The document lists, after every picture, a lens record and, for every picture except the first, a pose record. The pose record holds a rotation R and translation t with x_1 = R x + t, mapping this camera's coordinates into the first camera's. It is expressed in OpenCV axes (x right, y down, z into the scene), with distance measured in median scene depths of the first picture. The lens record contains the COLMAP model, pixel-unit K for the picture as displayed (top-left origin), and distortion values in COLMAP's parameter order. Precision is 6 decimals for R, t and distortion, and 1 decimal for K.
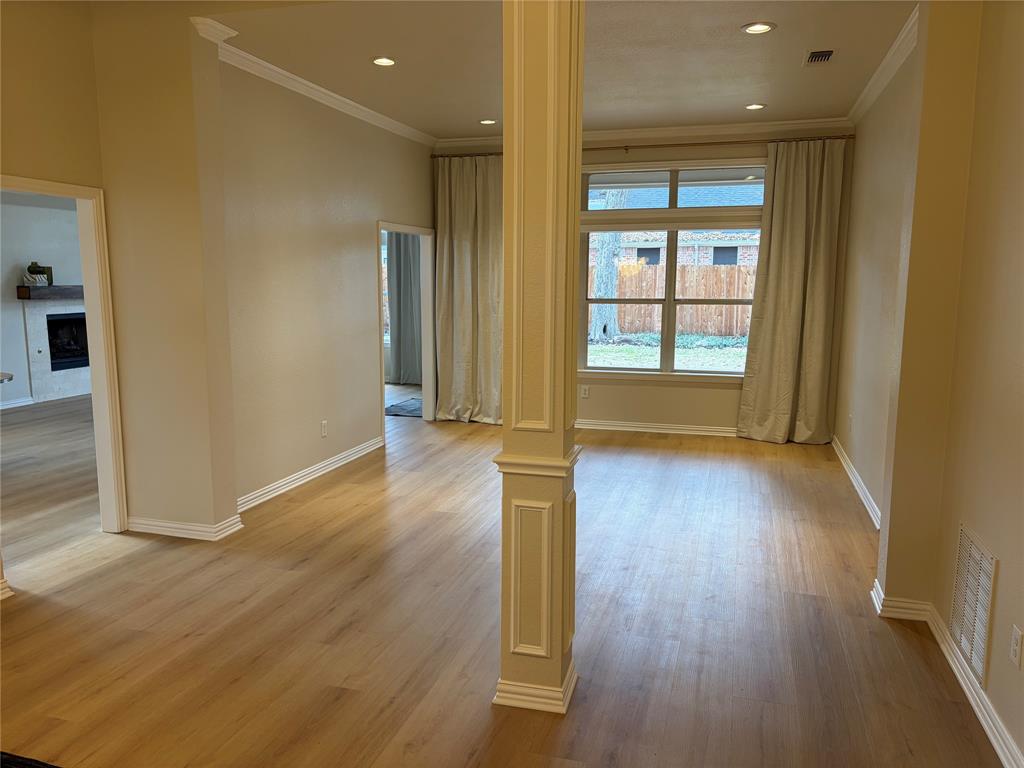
lens RADIAL K [[771.5, 0, 511.6], [0, 771.5, 388.4], [0, 0, 1]] dist [0.036211, -0.011475]
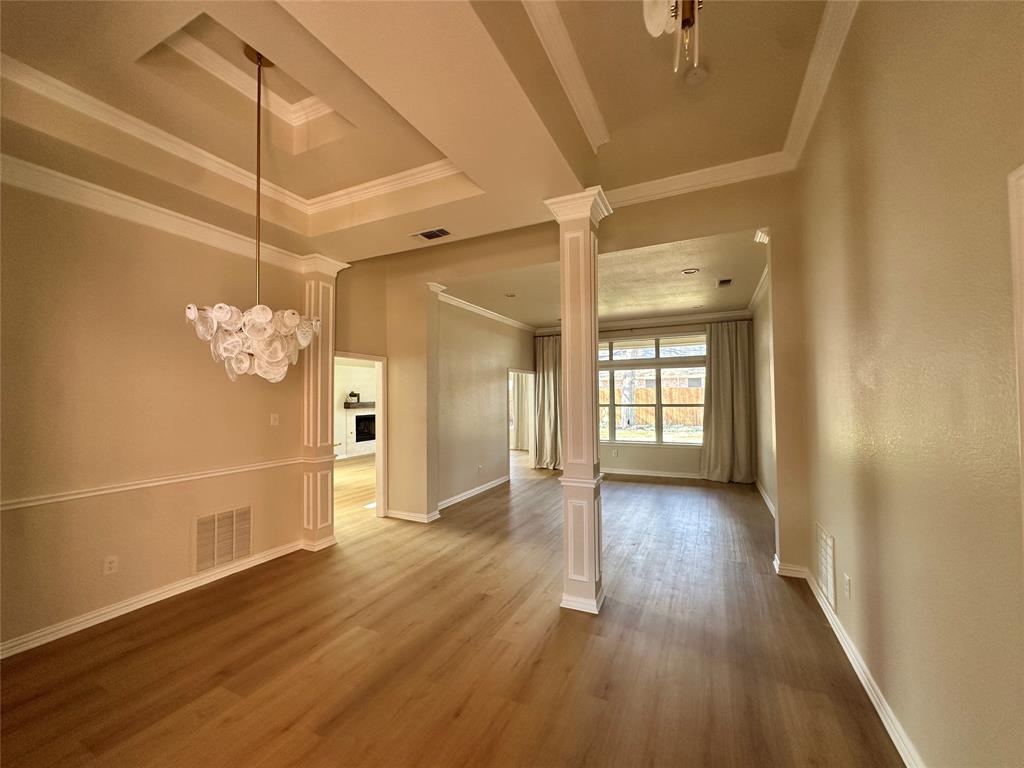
lens RADIAL K [[414.5, 0, 513.9], [0, 414.5, 385.0], [0, 0, 1]] dist [0.007522, 0.000228]
pose [[0.987071, -0.018789, -0.159177, 0.022691], [-0.008968, 0.985076, -0.171886, 0.022468], [0.160031, 0.171091, 0.972172, -0.078047]]
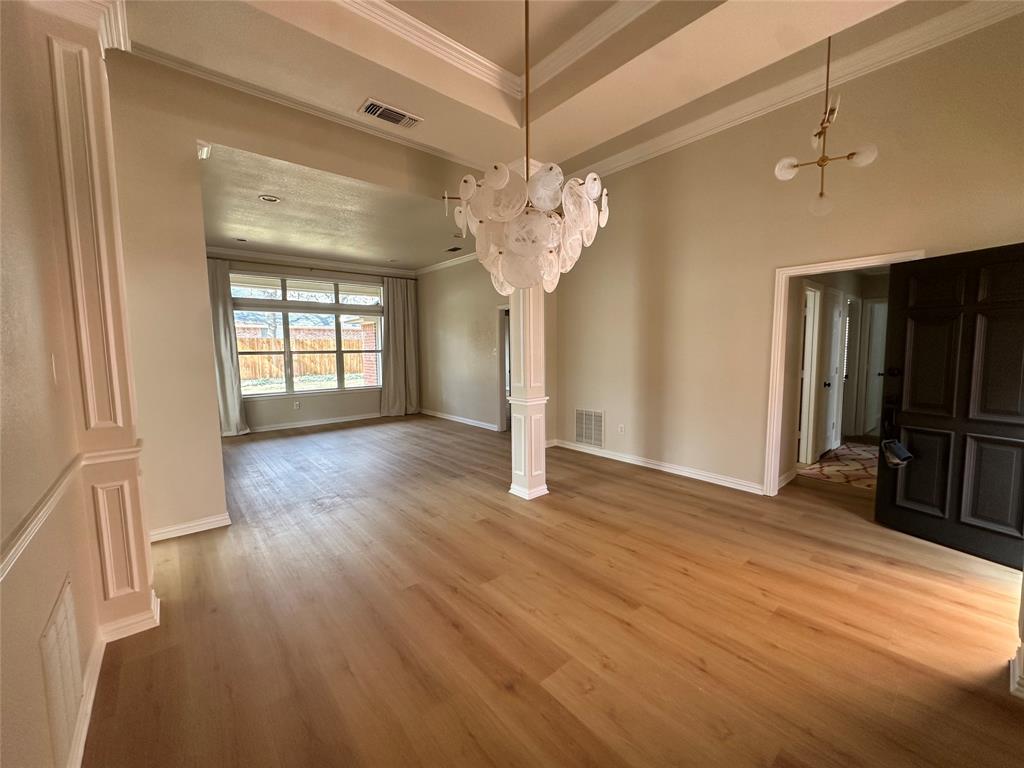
lens RADIAL K [[414.5, 0, 511.3], [0, 414.5, 382.2], [0, 0, 1]] dist [0.007522, 0.000228]
pose [[0.571881, -0.078148, 0.816606, -0.545729], [0.114651, 0.993296, 0.014765, -0.007478], [-0.812285, 0.085181, 0.577007, 0.103057]]
